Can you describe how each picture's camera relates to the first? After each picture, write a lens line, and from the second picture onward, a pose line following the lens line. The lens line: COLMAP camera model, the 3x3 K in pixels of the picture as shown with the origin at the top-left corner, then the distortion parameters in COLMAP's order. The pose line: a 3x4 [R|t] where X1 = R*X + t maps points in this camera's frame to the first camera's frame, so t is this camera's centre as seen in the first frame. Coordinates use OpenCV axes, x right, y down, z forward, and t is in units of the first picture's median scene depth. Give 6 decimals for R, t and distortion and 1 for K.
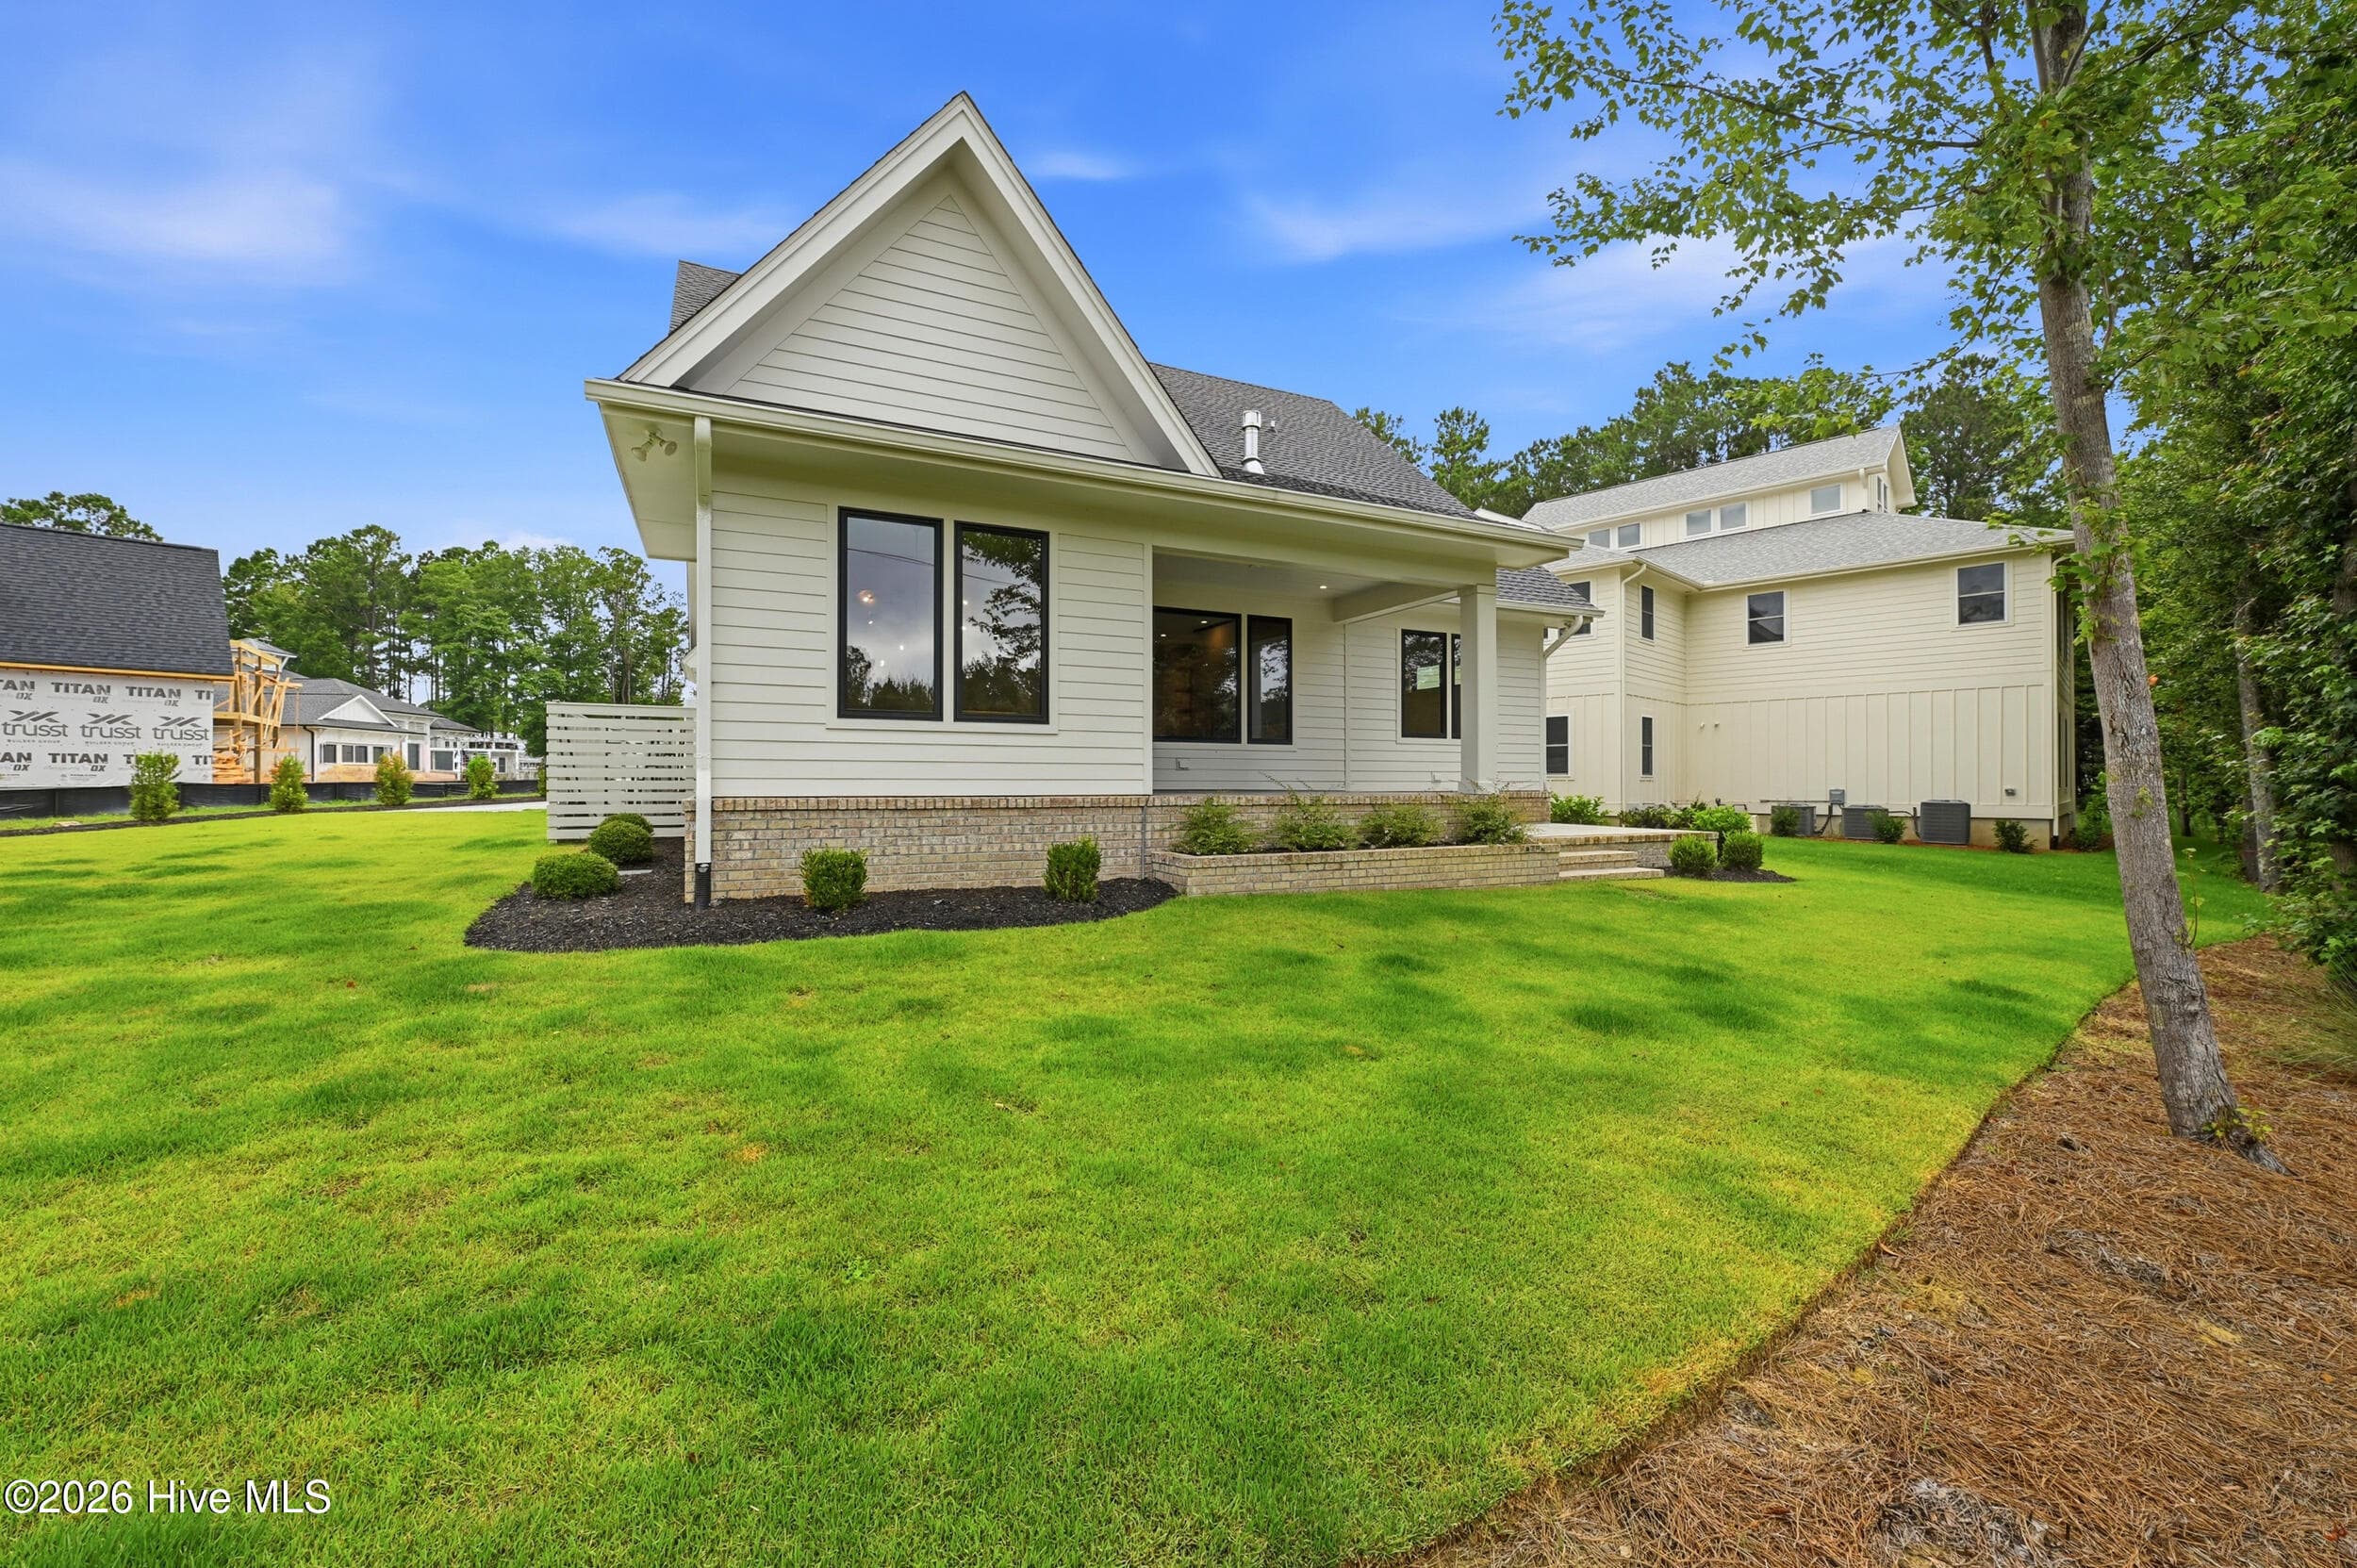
lens RADIAL K [[928.6, 0, 1161.4], [0, 928.6, 790.0], [0, 0, 1]] dist [-0.002713, -0.000168]
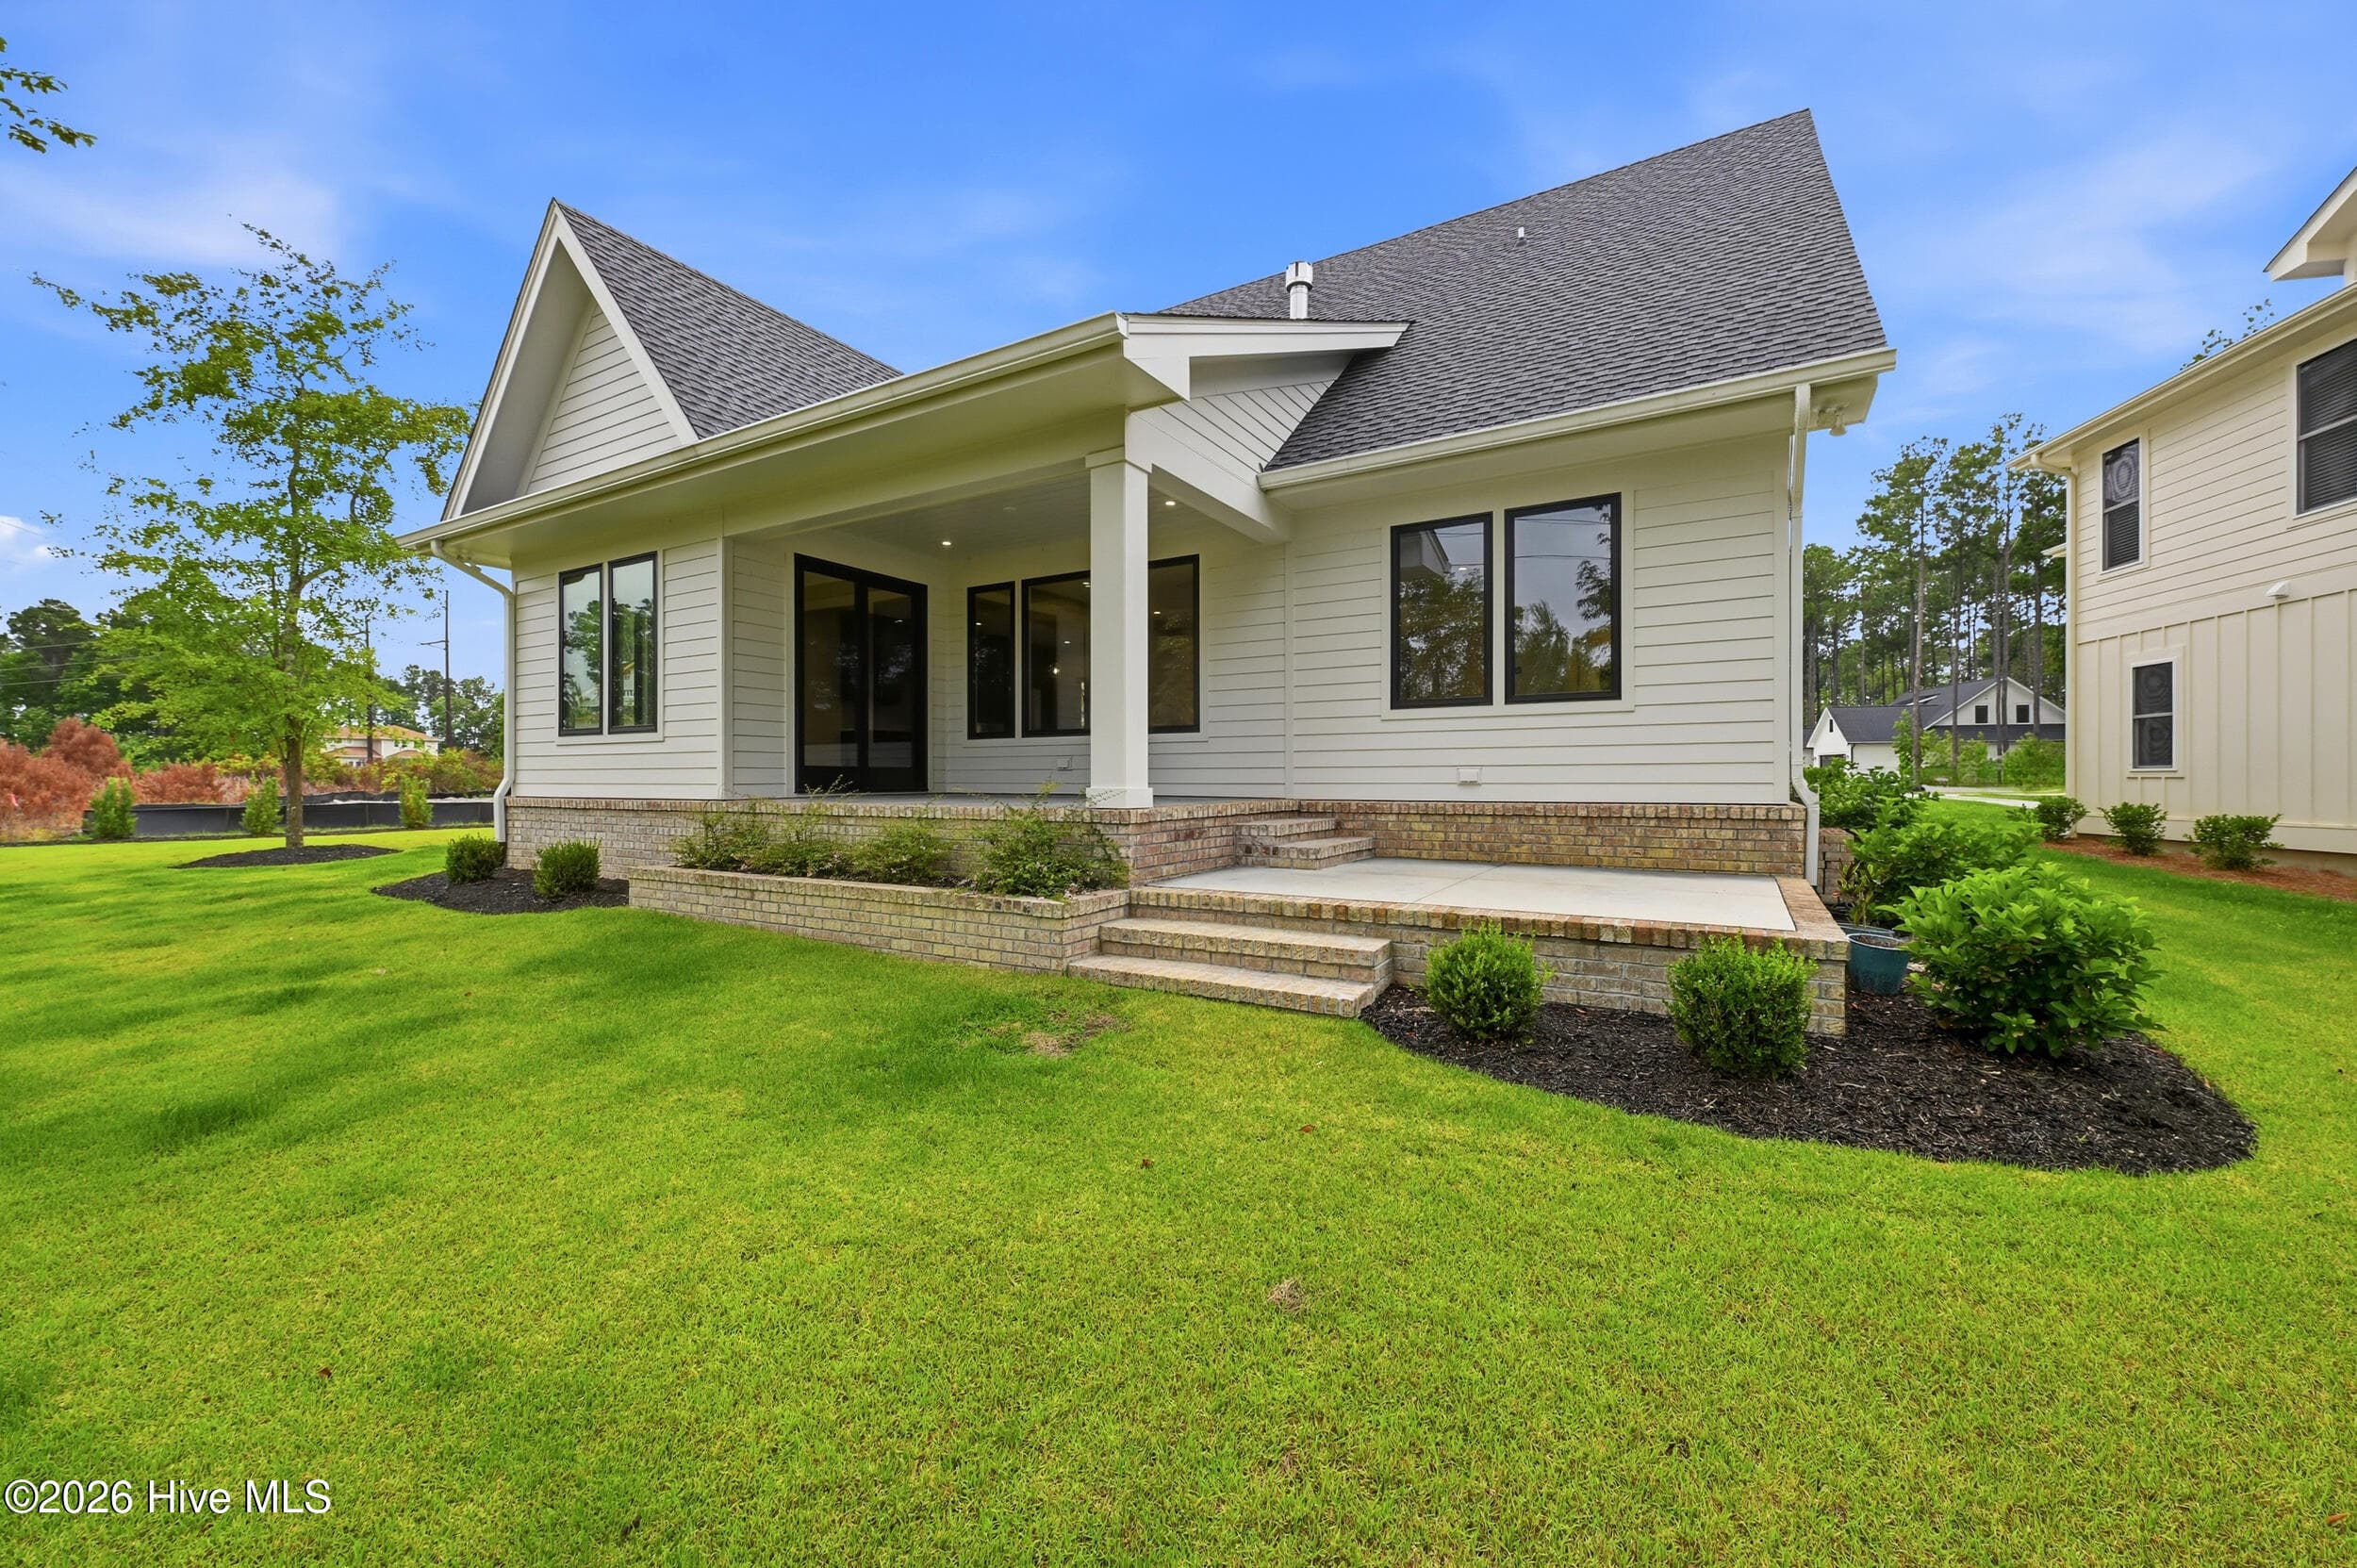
lens RADIAL K [[915.0, 0, 1164.3], [0, 915.0, 783.4], [0, 0, 1]] dist [0.010230, -0.000271]
pose [[0.554071, 0.002183, -0.832466, 1.057637], [-0.003736, 0.999993, 0.000136, -0.014043], [0.832461, 0.003035, 0.554076, 0.883987]]
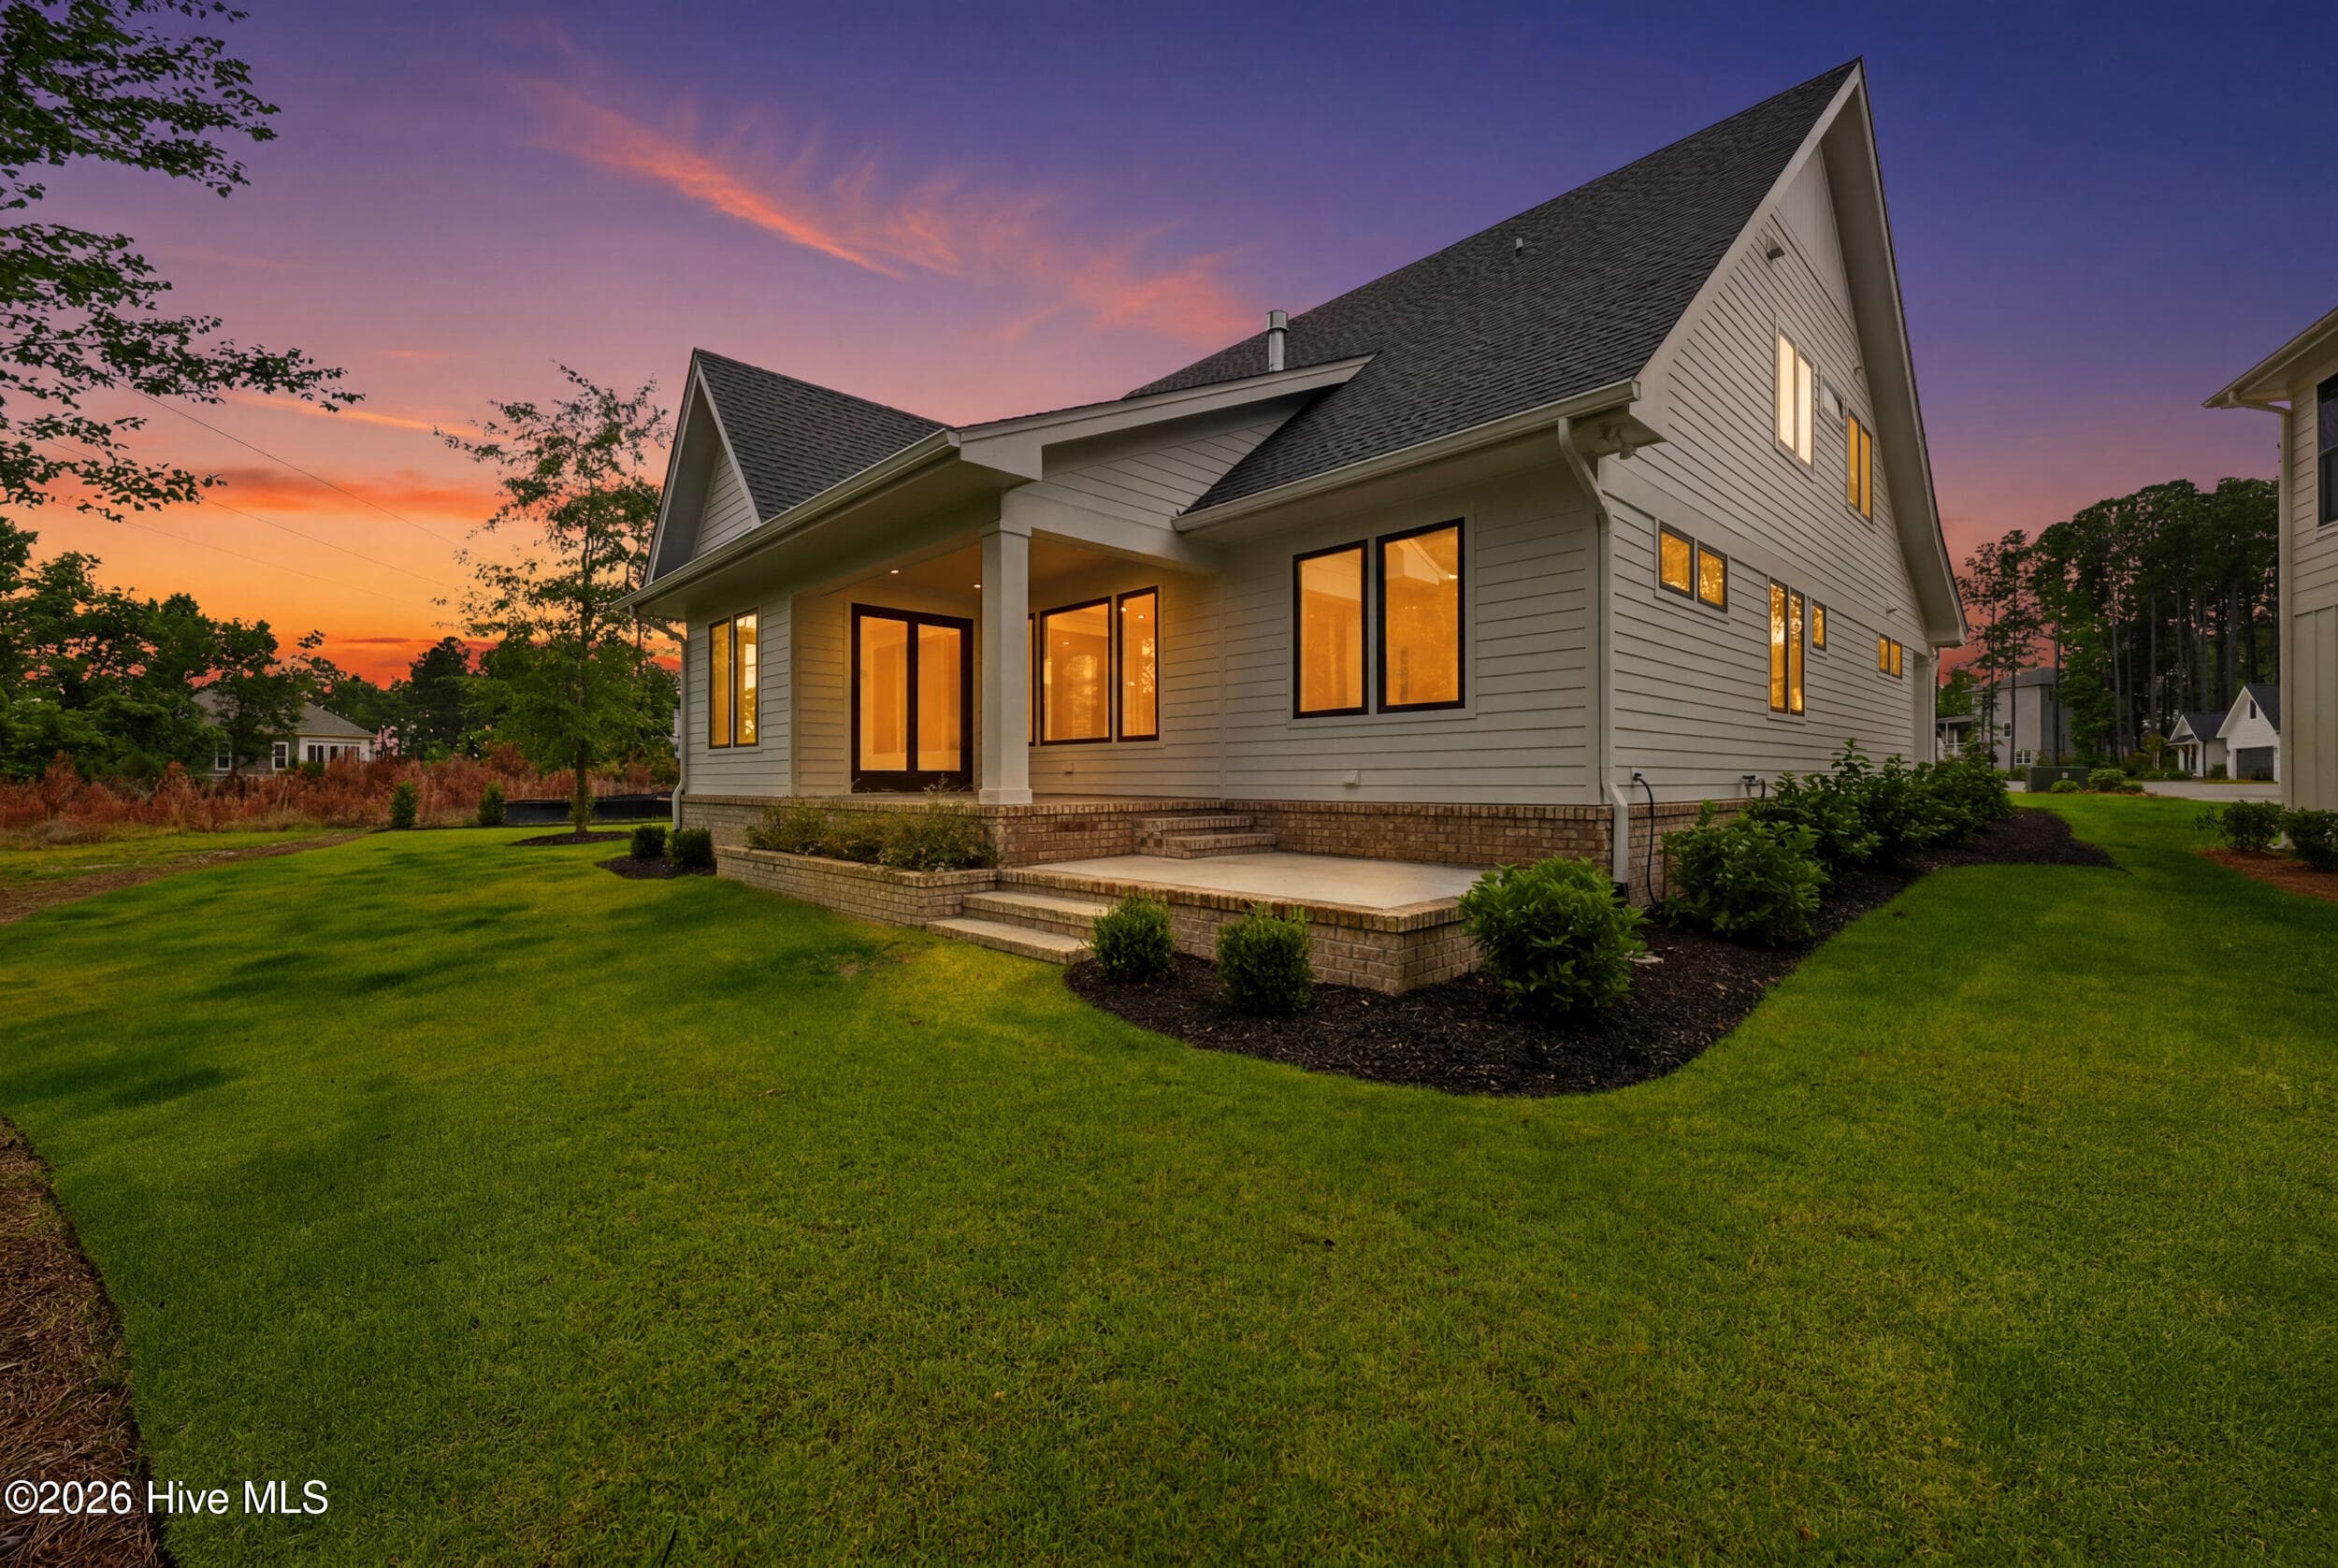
lens RADIAL K [[930.8, 0, 1161.4], [0, 930.8, 780.3], [0, 0, 1]] dist [0.012443, 0.000053]
pose [[0.310254, -0.002388, -0.950651, 1.366426], [-0.003576, 0.999987, -0.003679, -0.016027], [0.950647, 0.004541, 0.310241, 1.117810]]
